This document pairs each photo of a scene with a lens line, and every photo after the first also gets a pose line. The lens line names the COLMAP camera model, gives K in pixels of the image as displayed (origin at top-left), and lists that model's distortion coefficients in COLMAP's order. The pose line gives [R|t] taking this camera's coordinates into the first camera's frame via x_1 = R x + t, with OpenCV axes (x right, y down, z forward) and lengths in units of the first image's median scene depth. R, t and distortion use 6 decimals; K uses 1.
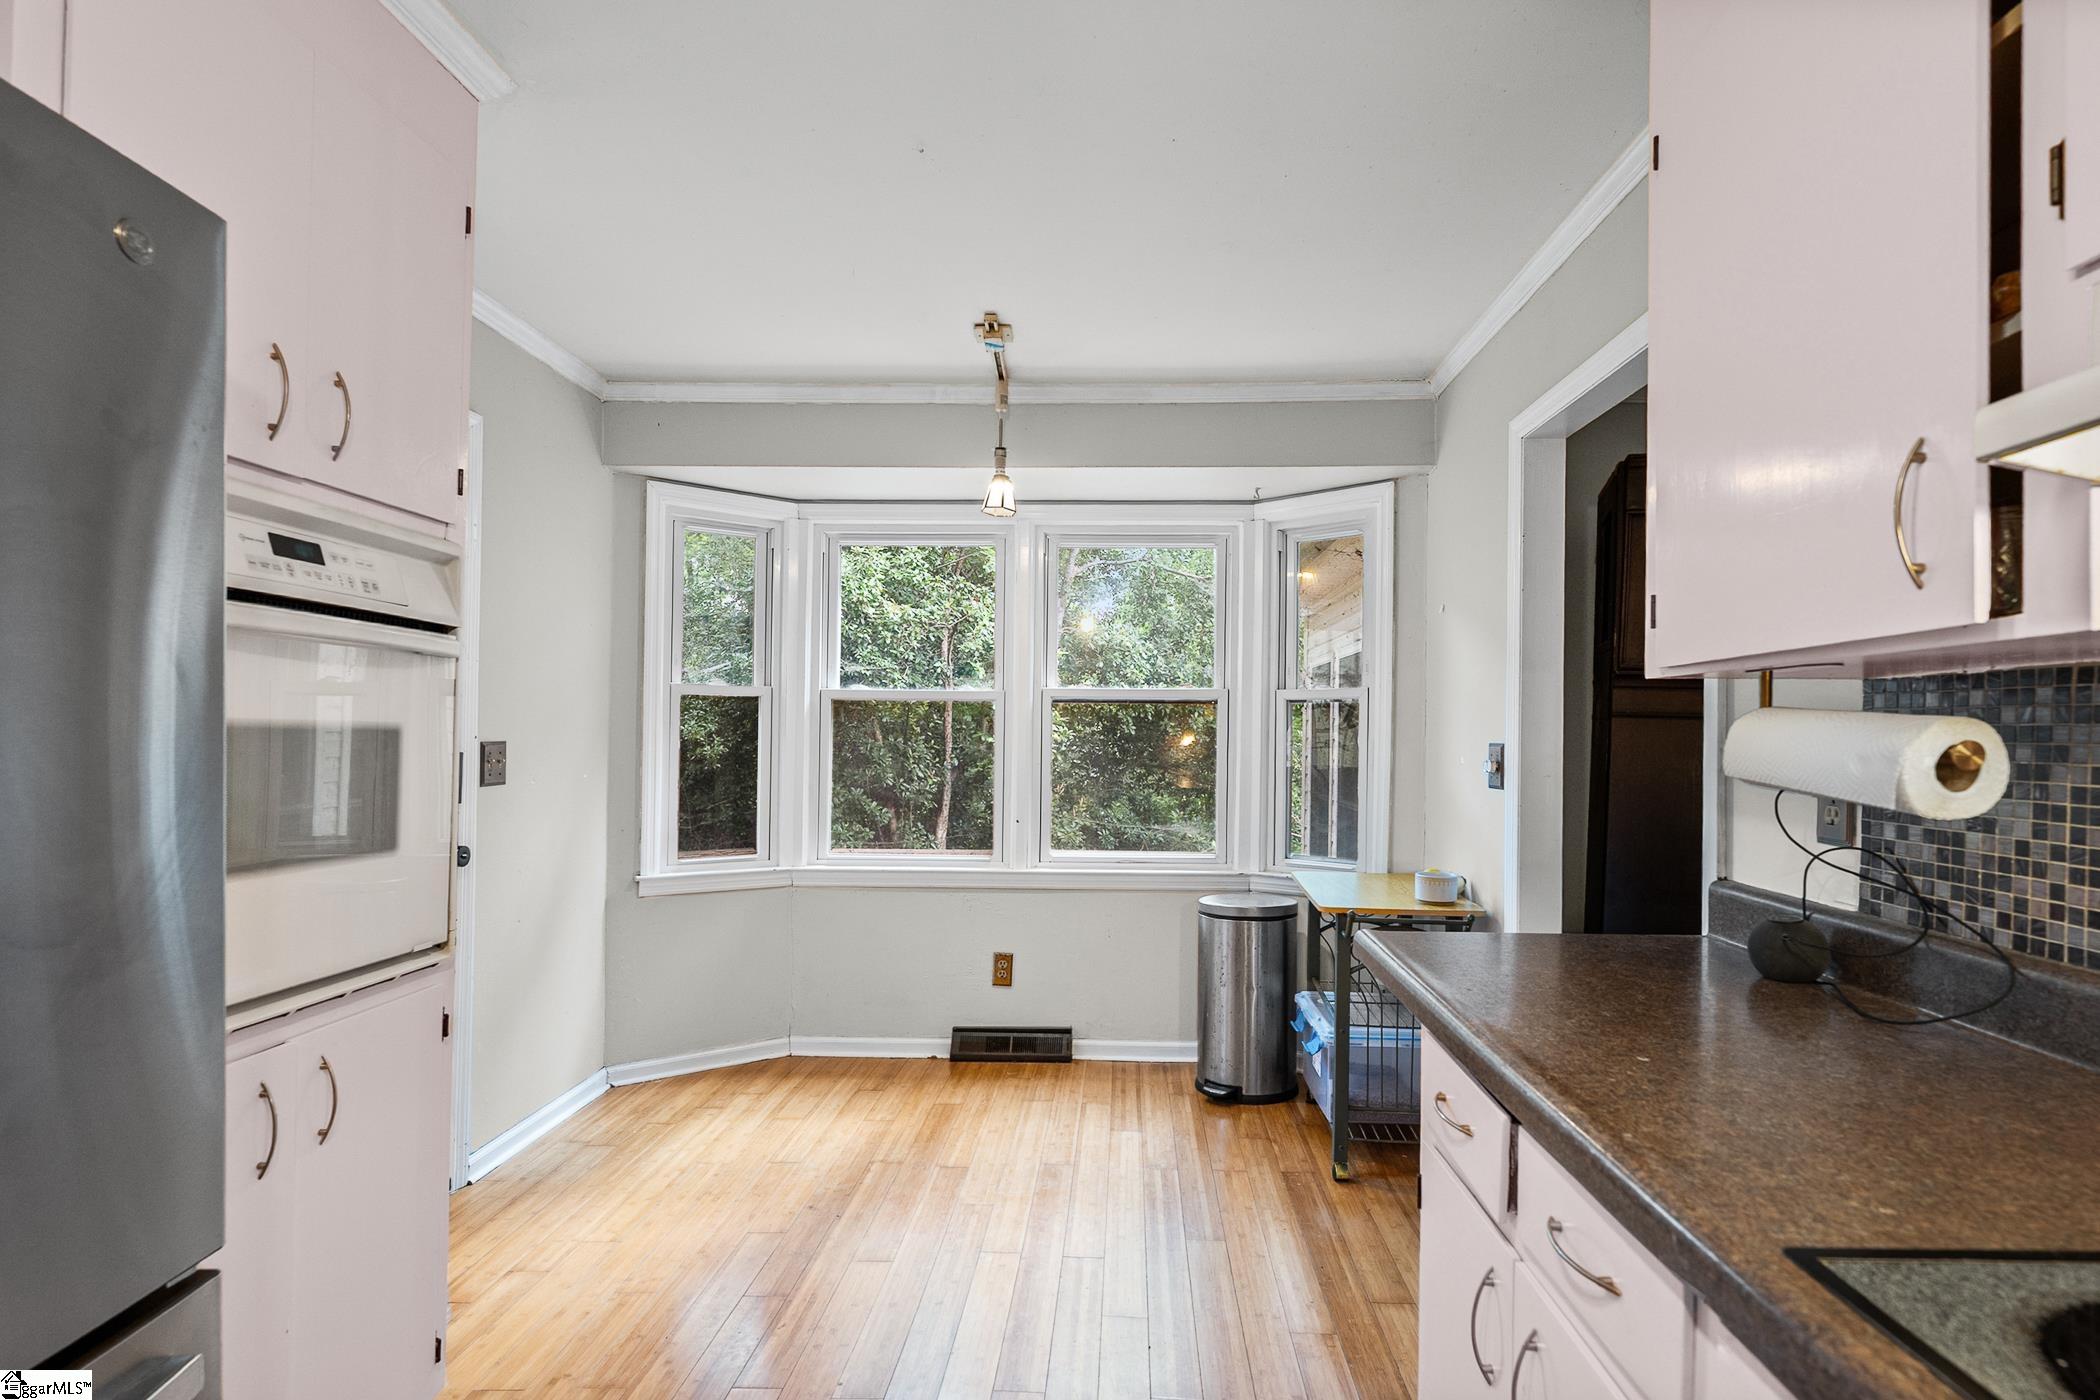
lens RADIAL K [[975.7, 0, 1064.3], [0, 975.7, 736.2], [0, 0, 1]] dist [-0.000466, -0.000047]
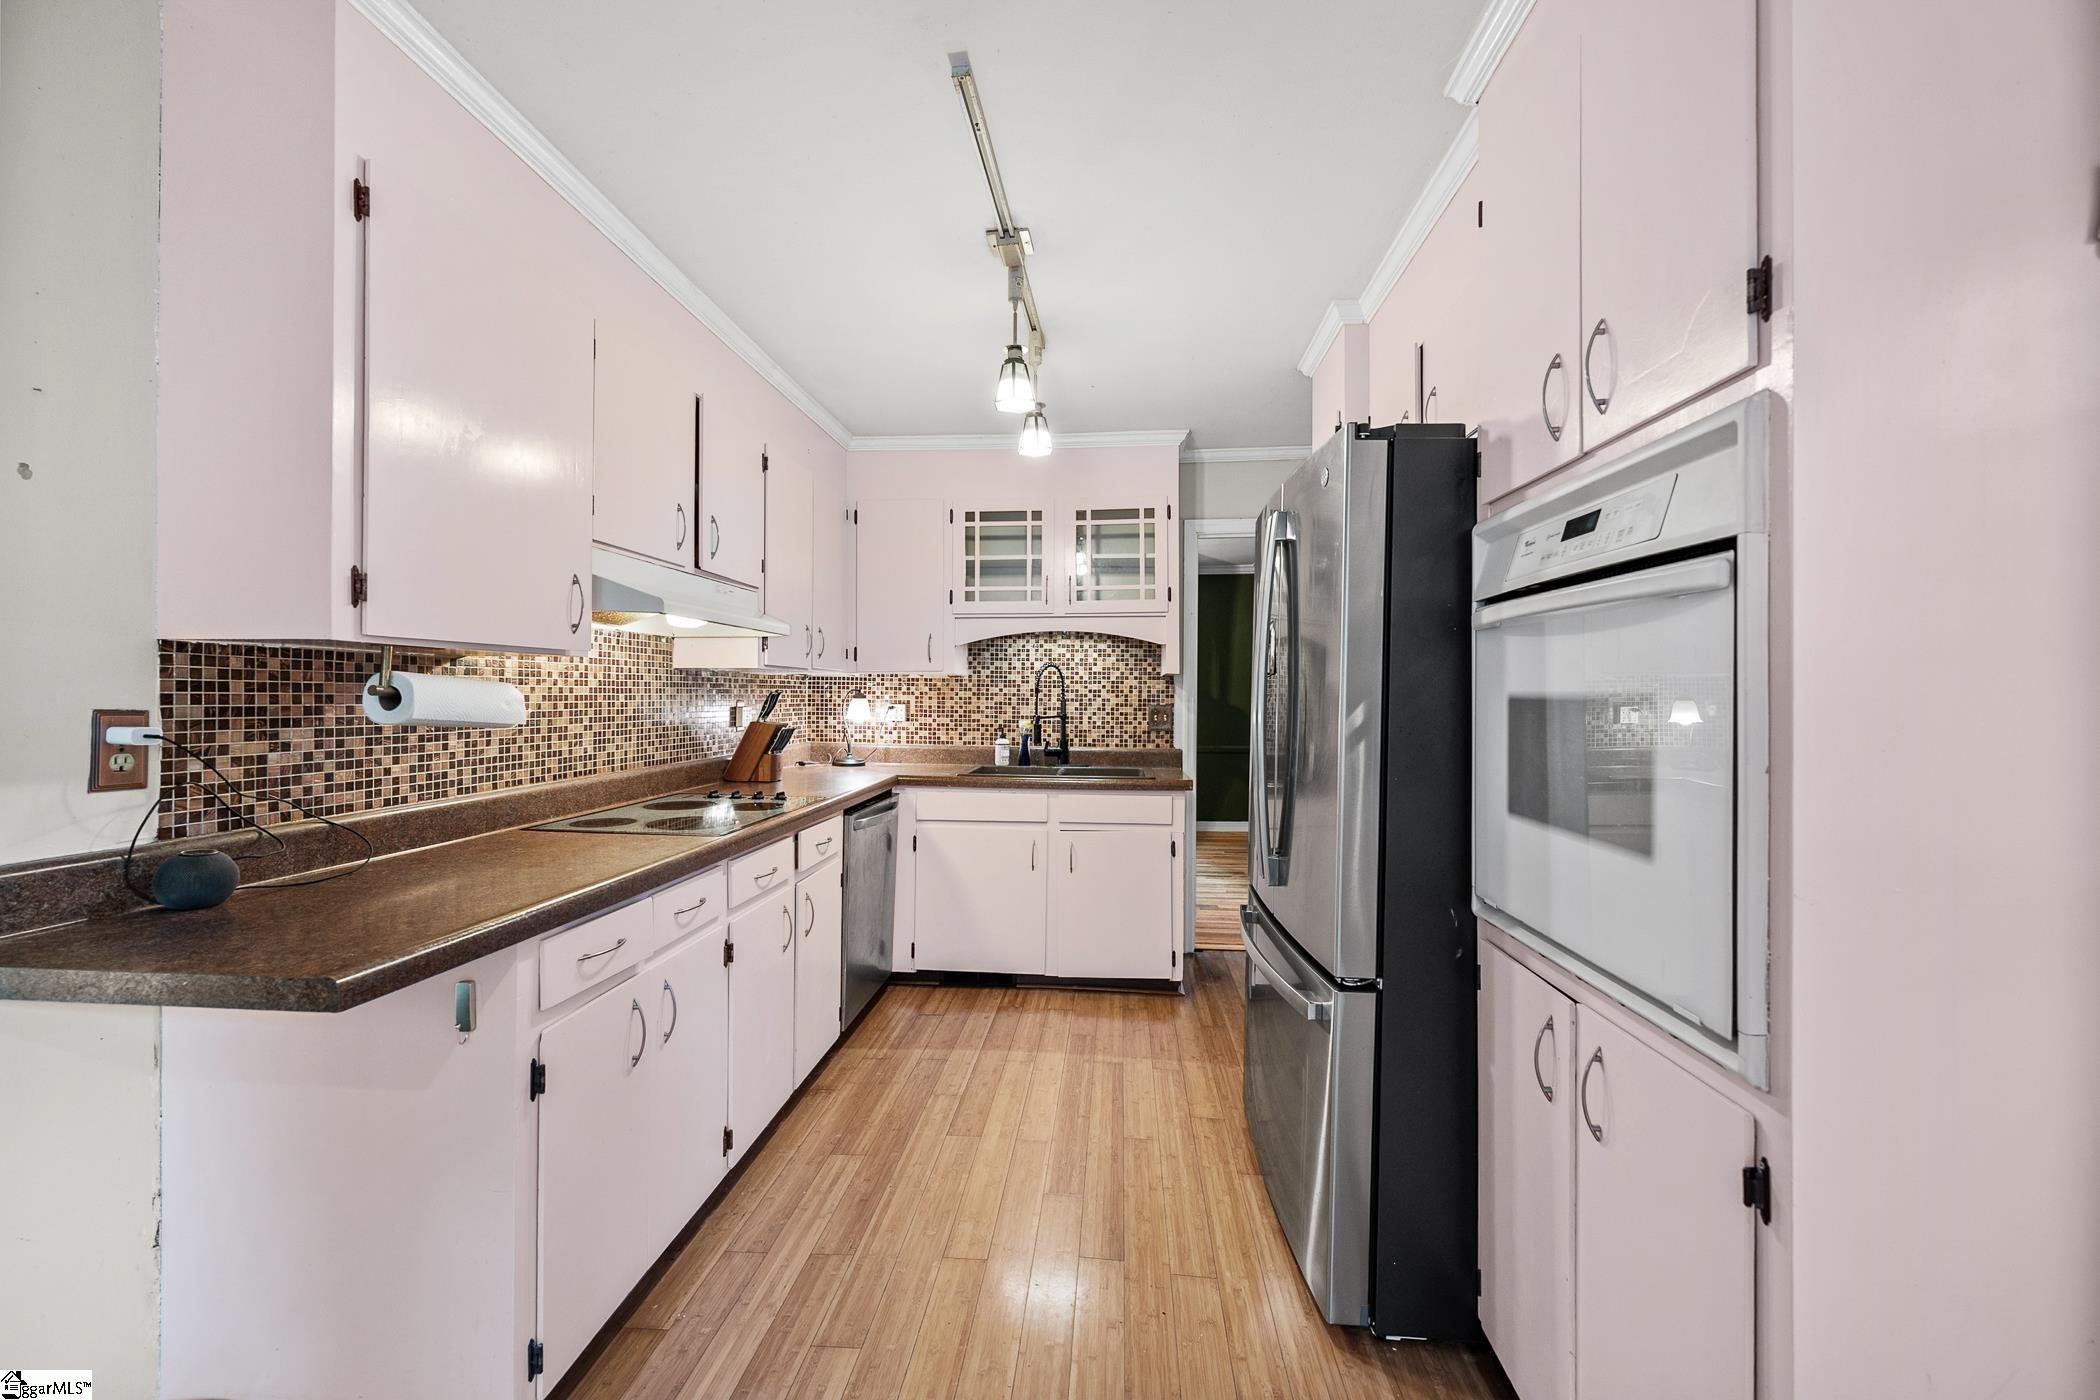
lens RADIAL K [[845.6, 0, 1045.1], [0, 845.6, 690.9], [0, 0, 1]] dist [-0.003369, -0.000843]
pose [[-0.998067, -0.012363, 0.060911, -0.354395], [-0.012279, 0.999923, 0.001748, -0.015047], [-0.060928, 0.000997, -0.998142, 2.316564]]
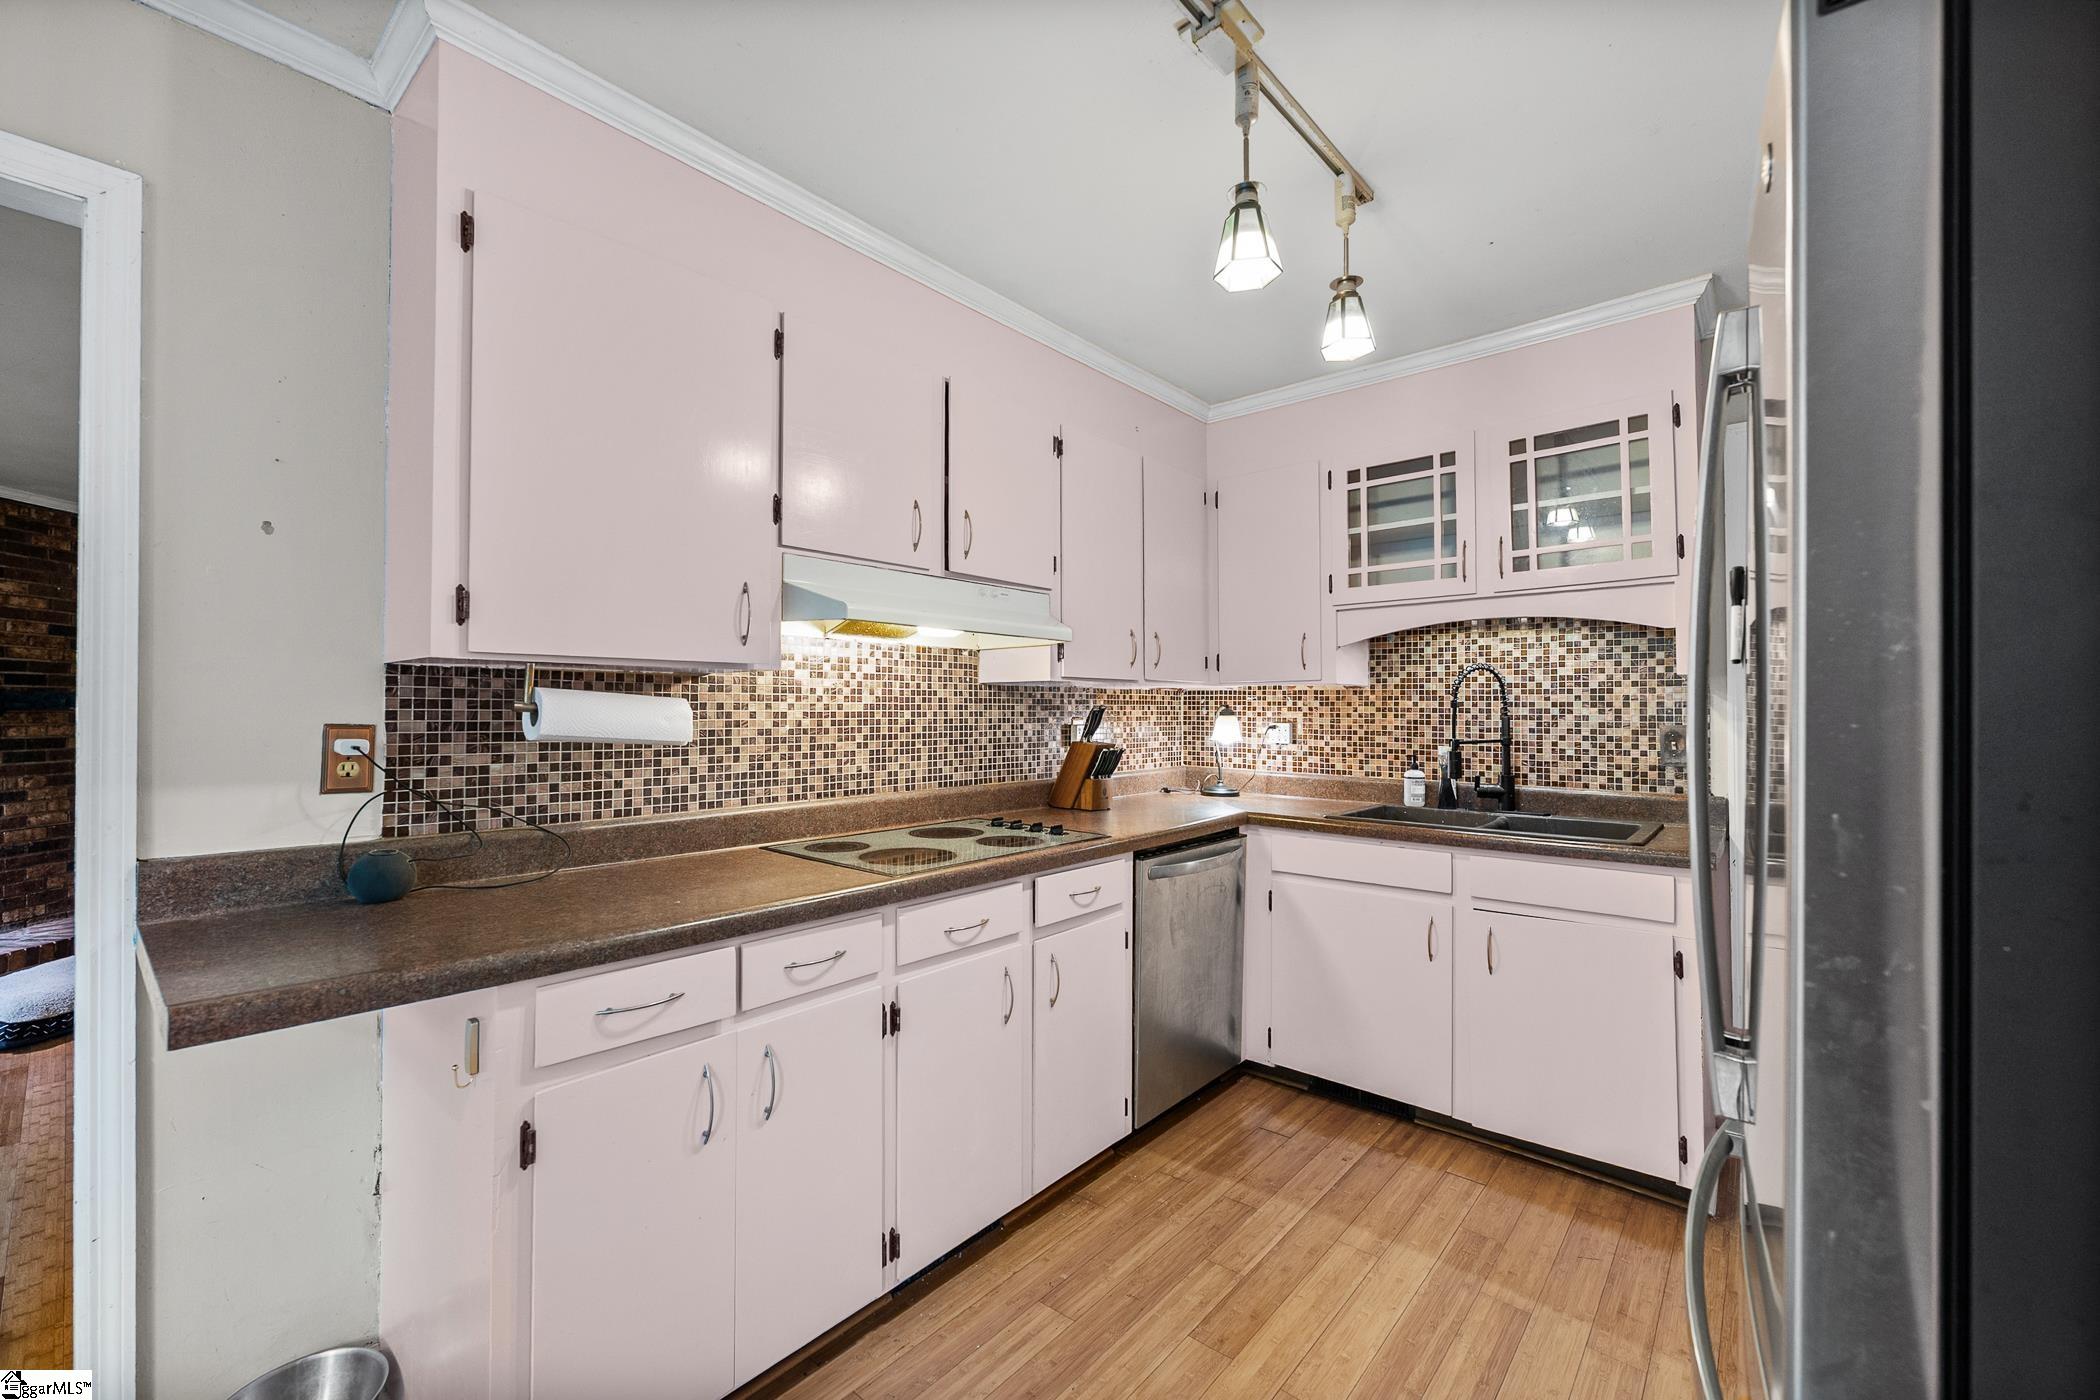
lens RADIAL K [[845.6, 0, 1048.7], [0, 845.6, 691.3], [0, 0, 1]] dist [-0.003369, -0.000843]
pose [[-0.767280, 0.006947, 0.641275, -0.750597], [-0.003107, 0.999889, -0.014549, -0.007968], [-0.641305, -0.013156, -0.767173, 1.561081]]
